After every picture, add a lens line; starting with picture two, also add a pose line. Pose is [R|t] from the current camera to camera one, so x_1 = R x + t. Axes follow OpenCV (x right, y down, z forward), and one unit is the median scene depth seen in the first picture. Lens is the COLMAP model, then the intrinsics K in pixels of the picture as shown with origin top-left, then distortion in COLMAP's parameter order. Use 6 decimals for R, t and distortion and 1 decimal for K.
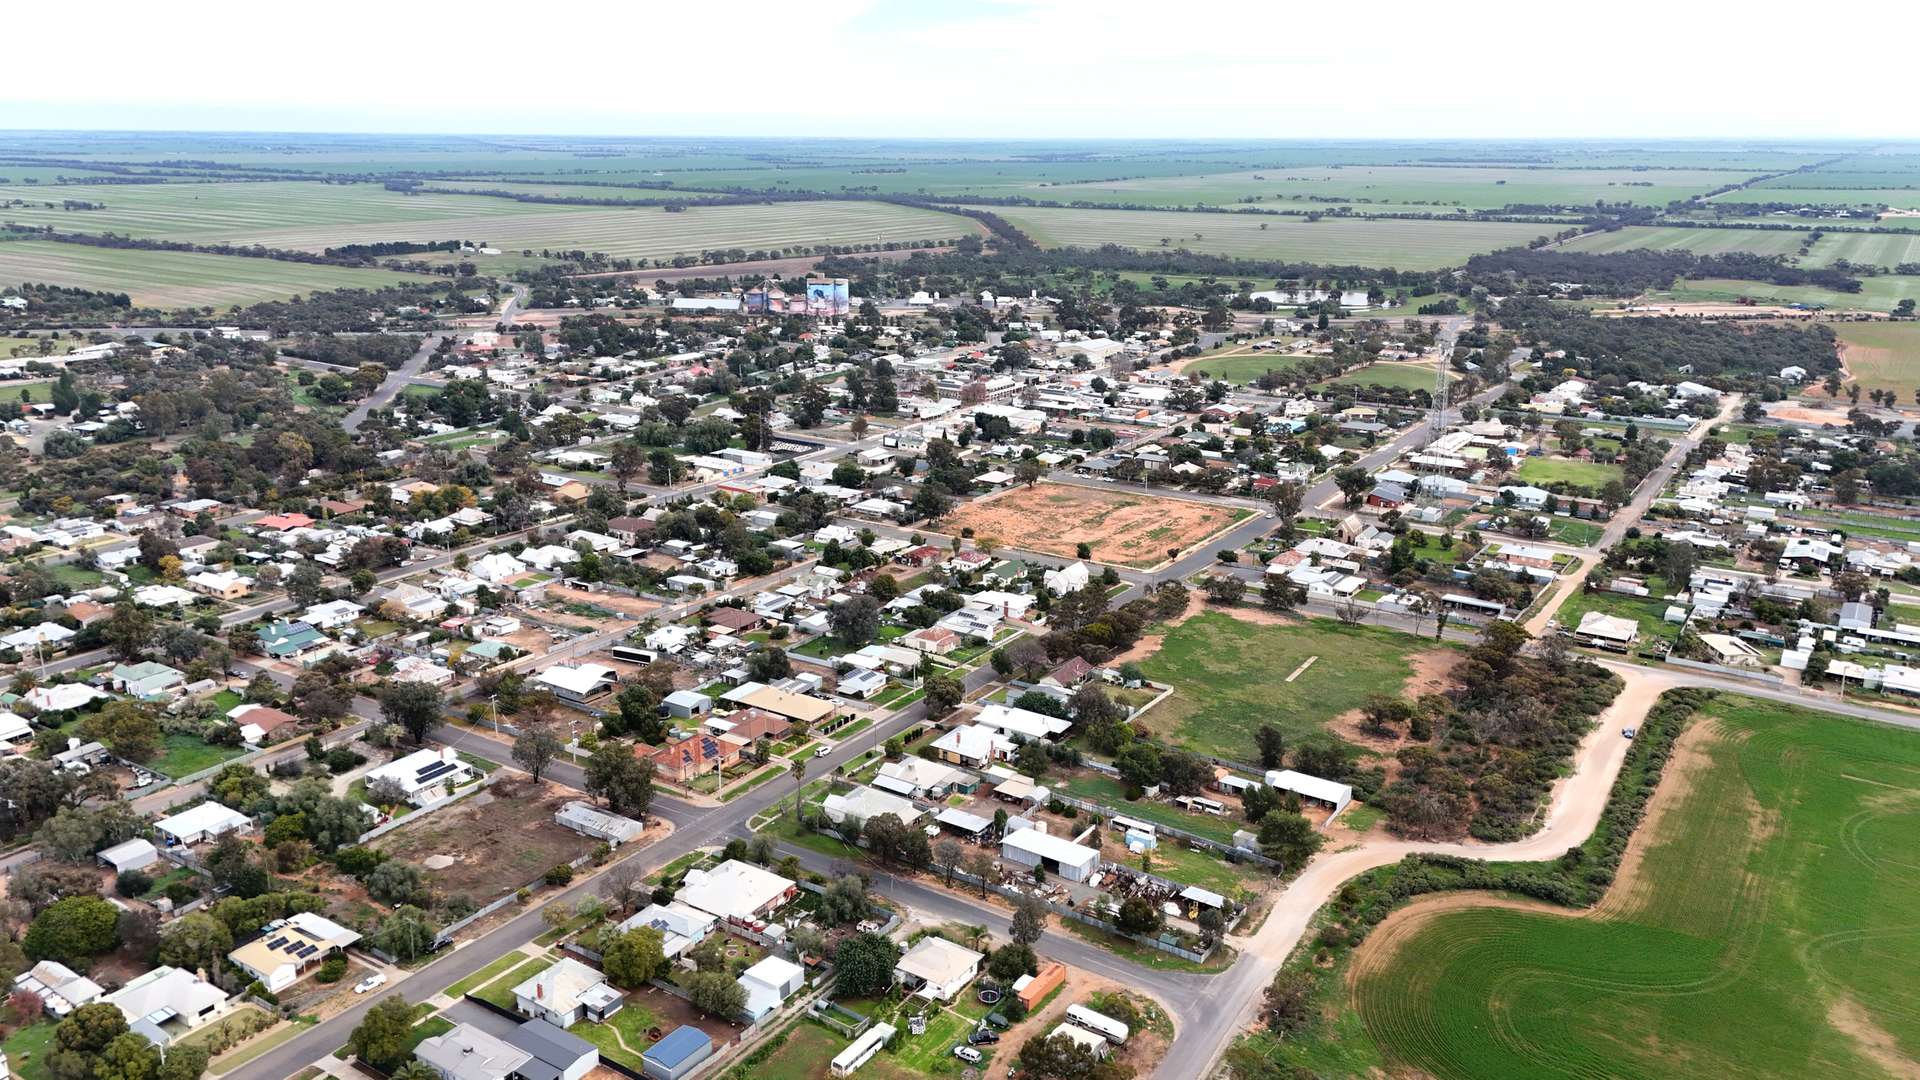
lens RADIAL K [[1403.6, 0, 962.2], [0, 1403.6, 529.9], [0, 0, 1]] dist [0.107630, -0.140478]
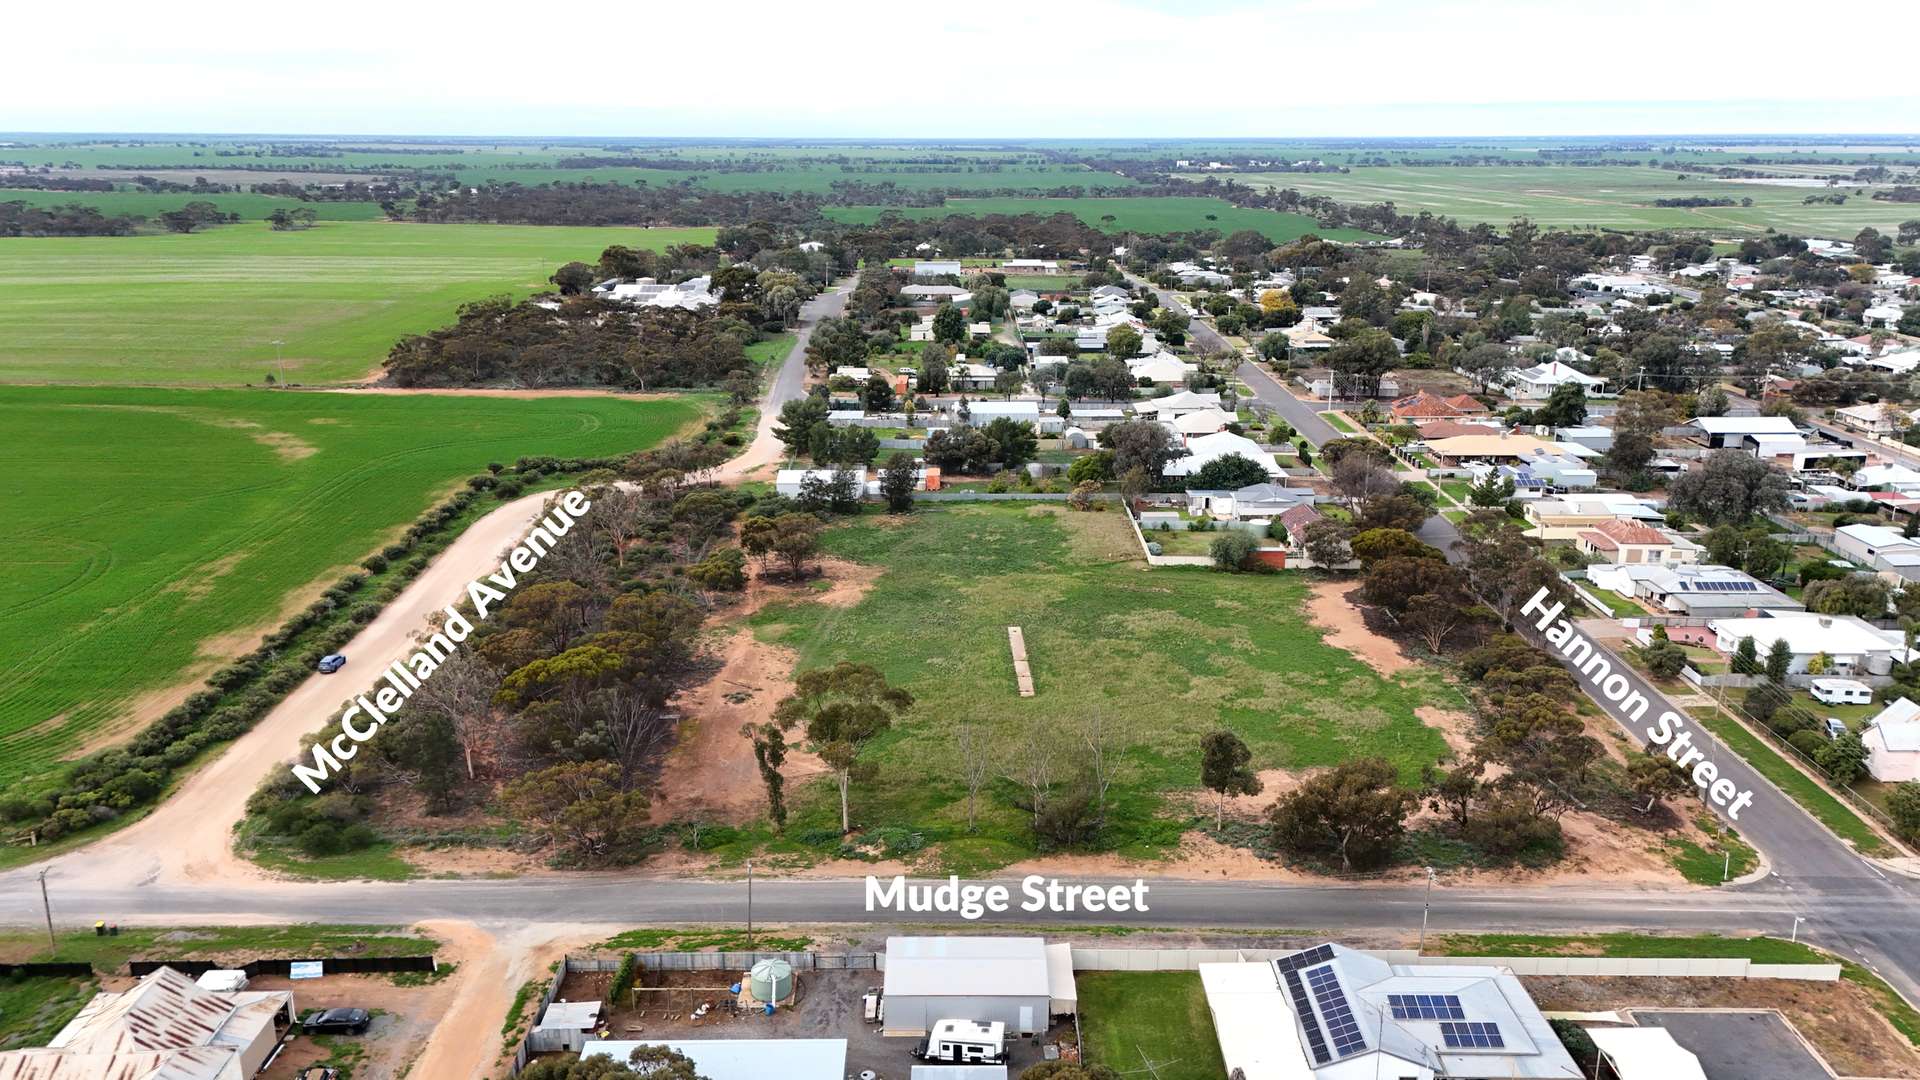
lens RADIAL K [[1395.5, 0, 960.0], [0, 1395.5, 540.0], [0, 0, 1]] dist [0.094369, -0.081719]
pose [[-0.828161, 0.149836, -0.540091, 0.293660], [-0.157041, 0.862977, 0.480217, -0.085103], [0.538040, 0.482513, -0.691154, 0.769412]]
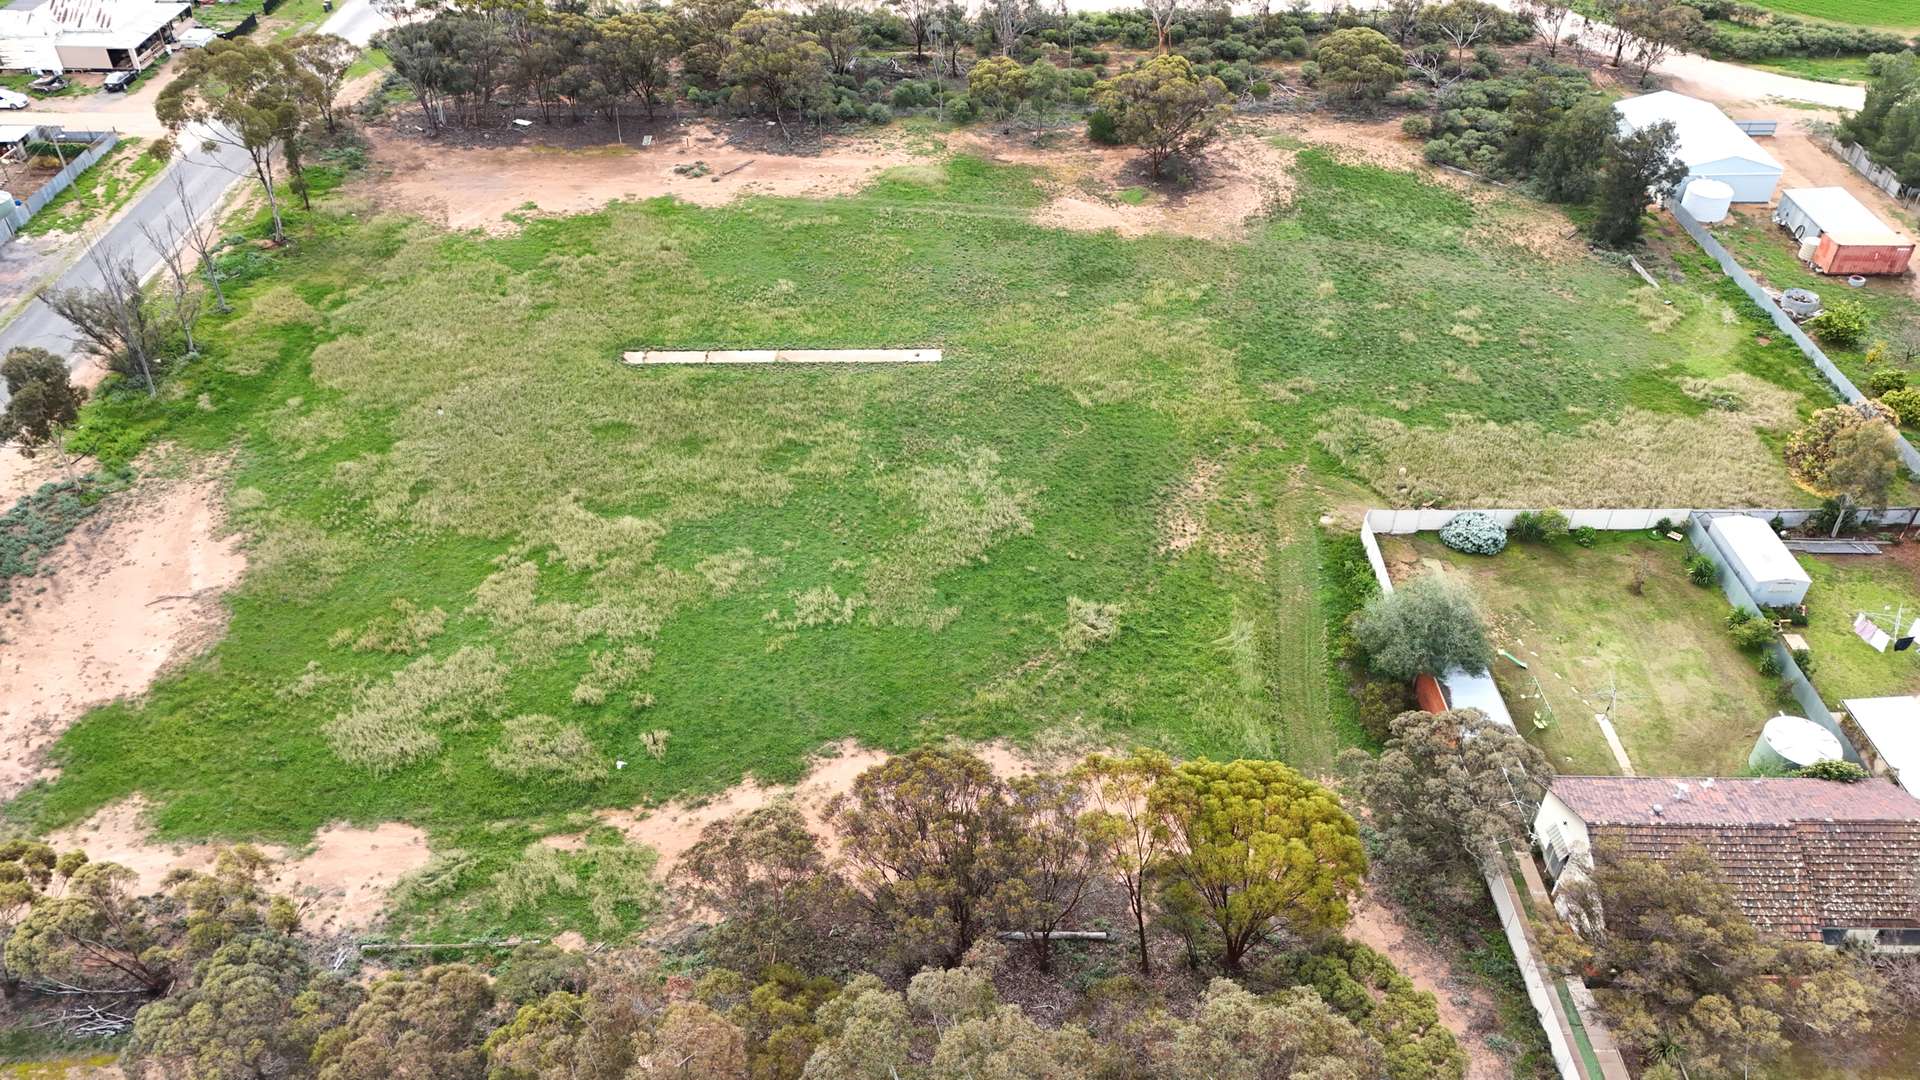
lens RADIAL K [[1388.3, 0, 958.0], [0, 1388.3, 567.1], [0, 0, 1]] dist [0.077842, -0.076690]
pose [[-0.558591, -0.532656, 0.635810, 0.022055], [0.209371, 0.651177, 0.729474, -0.035180], [-0.802583, 0.540598, -0.252219, 0.640529]]
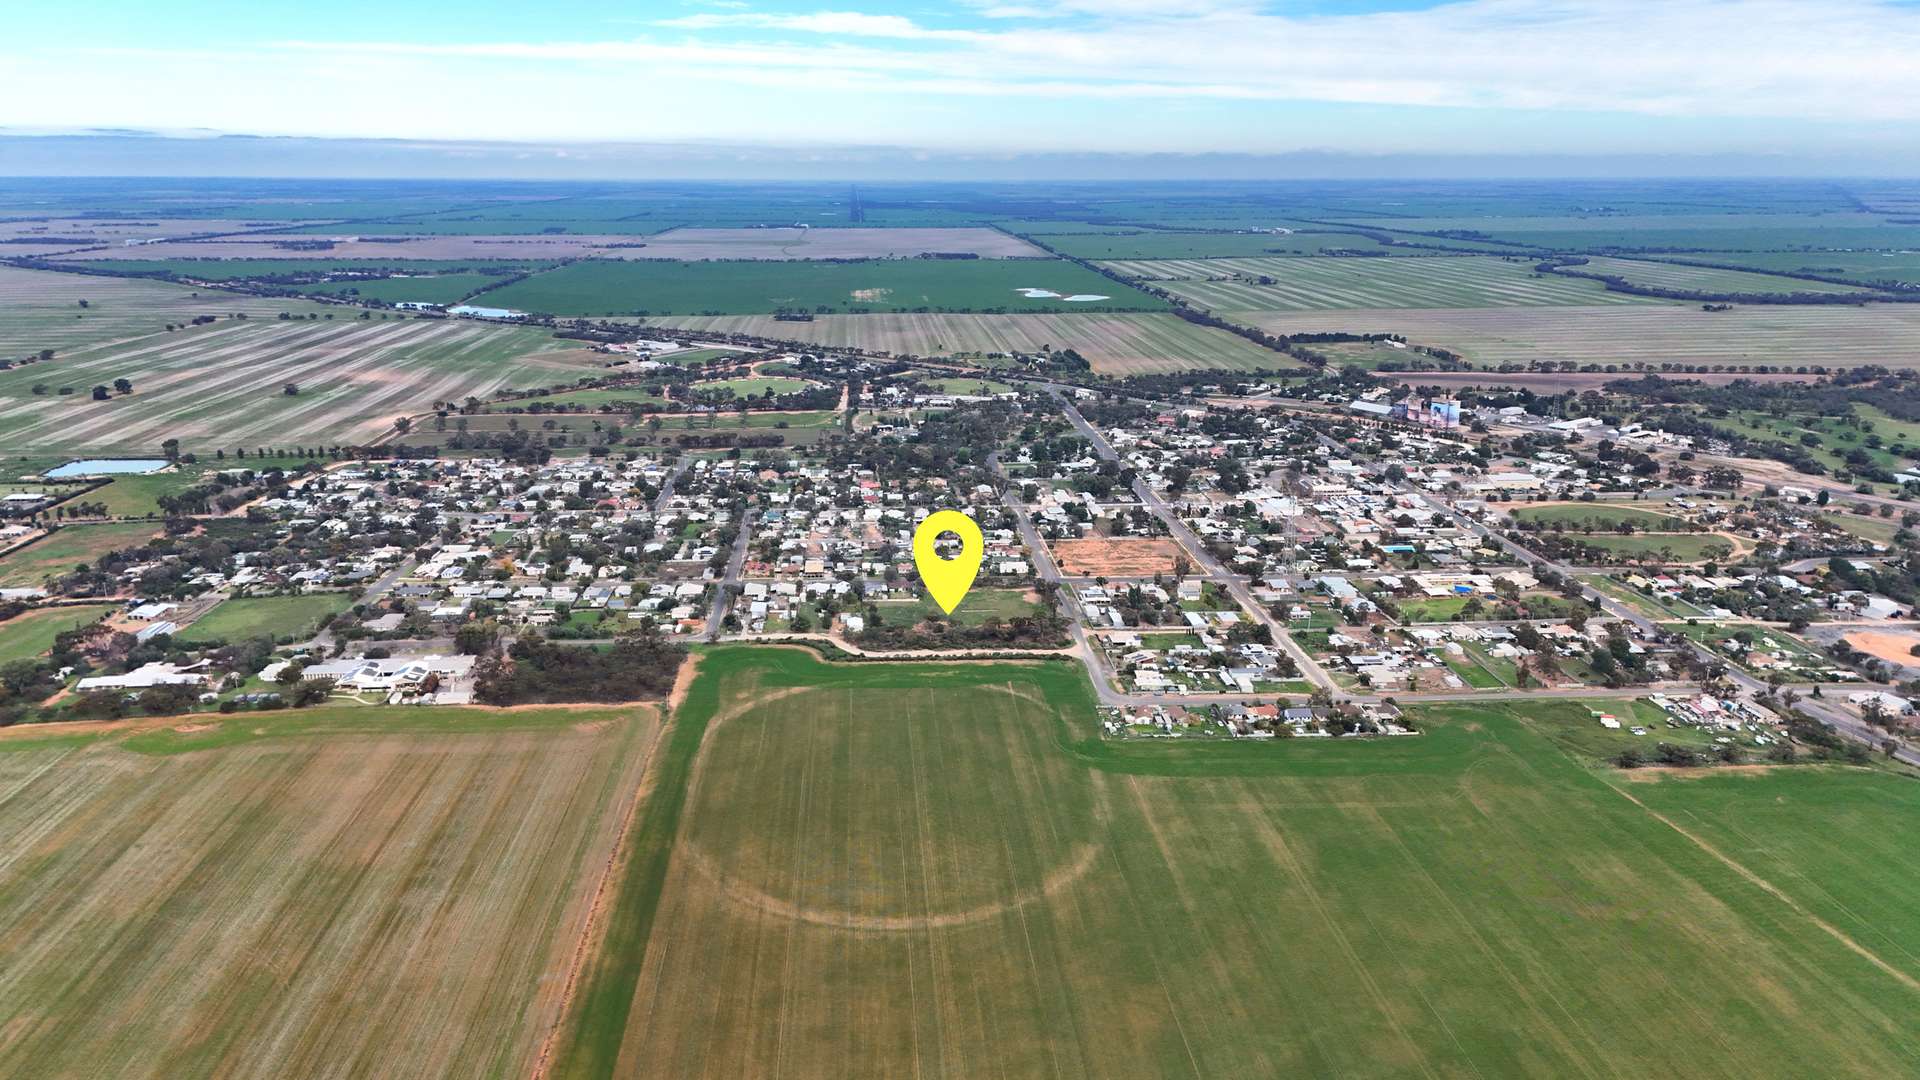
lens RADIAL K [[1403.6, 0, 962.2], [0, 1403.6, 529.9], [0, 0, 1]] dist [0.107630, -0.140478]
pose [[0.614388, 0.190567, -0.765645, 1.146835], [-0.211271, 0.974693, 0.073065, -0.110378], [0.760192, 0.116869, 0.639101, -0.275574]]
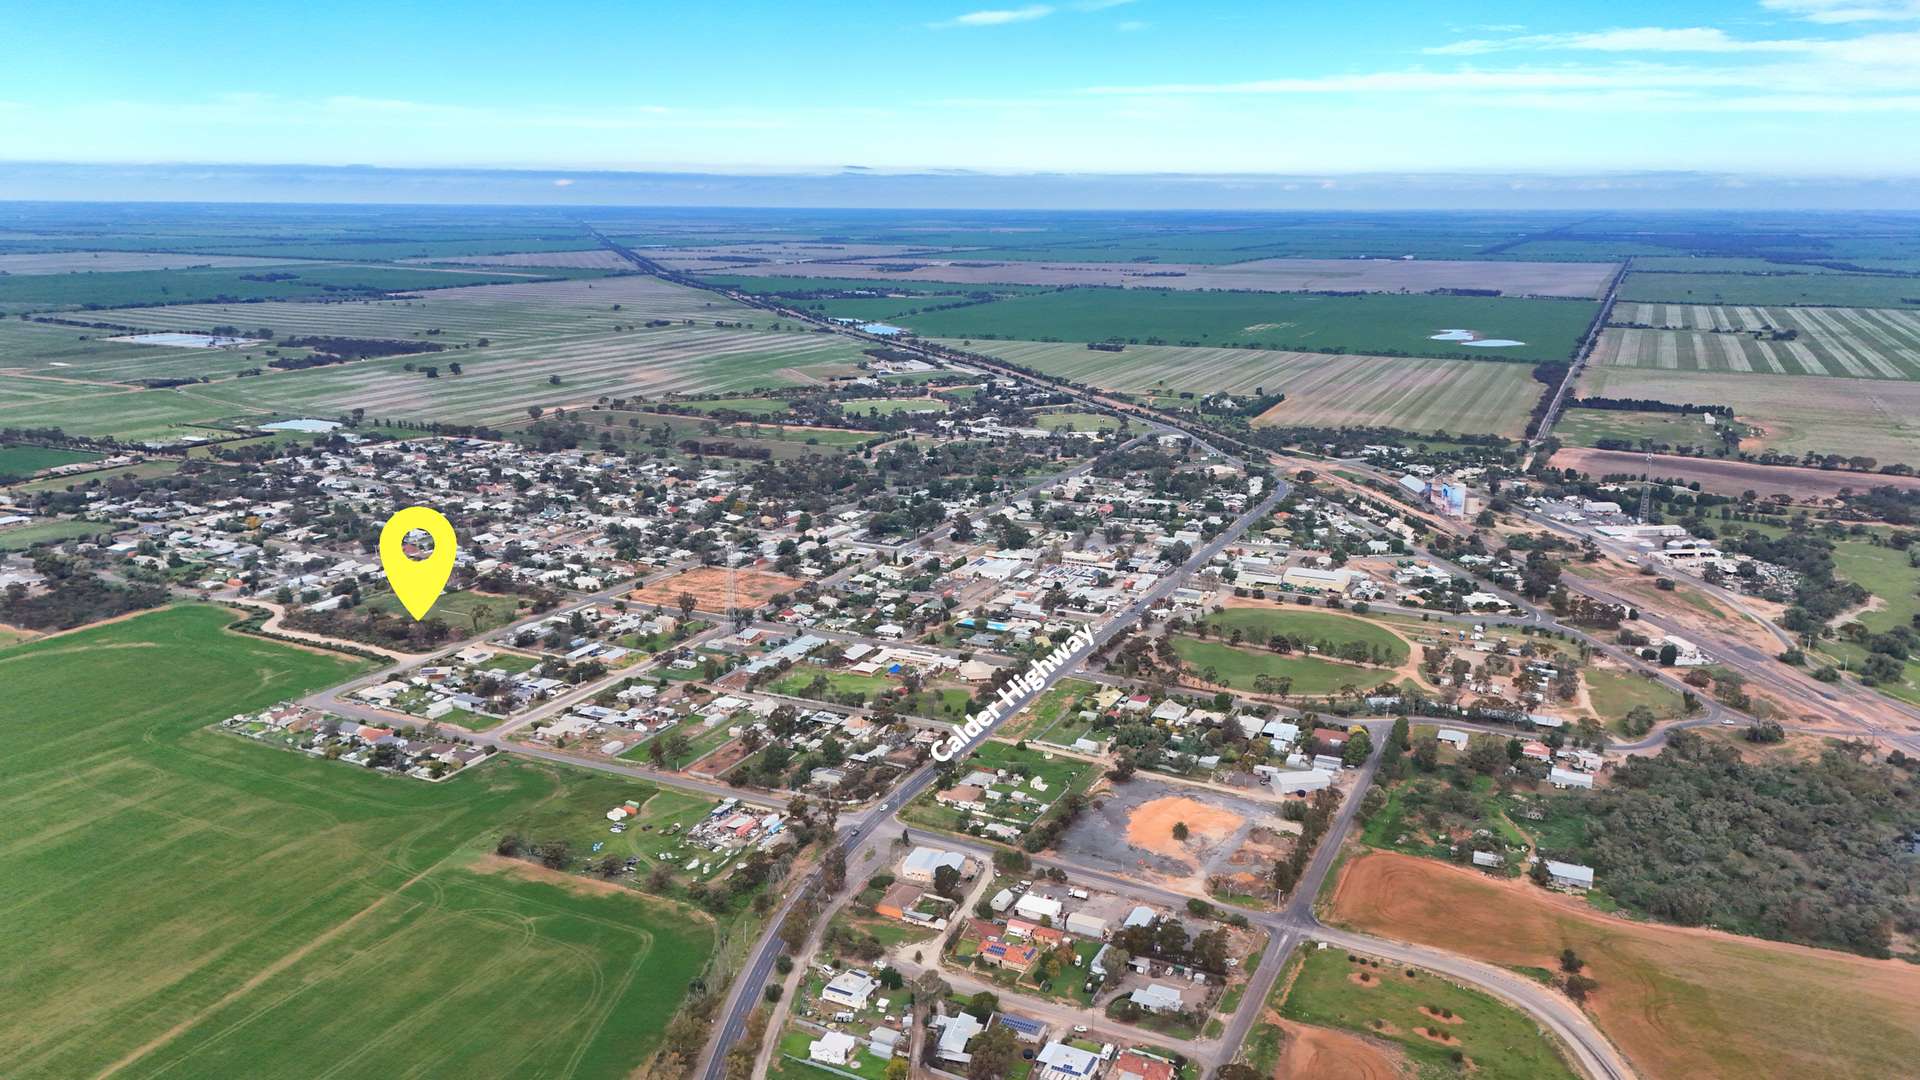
lens RADIAL K [[1403.6, 0, 962.2], [0, 1403.6, 529.9], [0, 0, 1]] dist [0.107630, -0.140478]
pose [[0.139635, 0.222506, -0.964880, 1.564738], [-0.272607, 0.945410, 0.178565, -0.409825], [0.951939, 0.238099, 0.192669, 0.794034]]
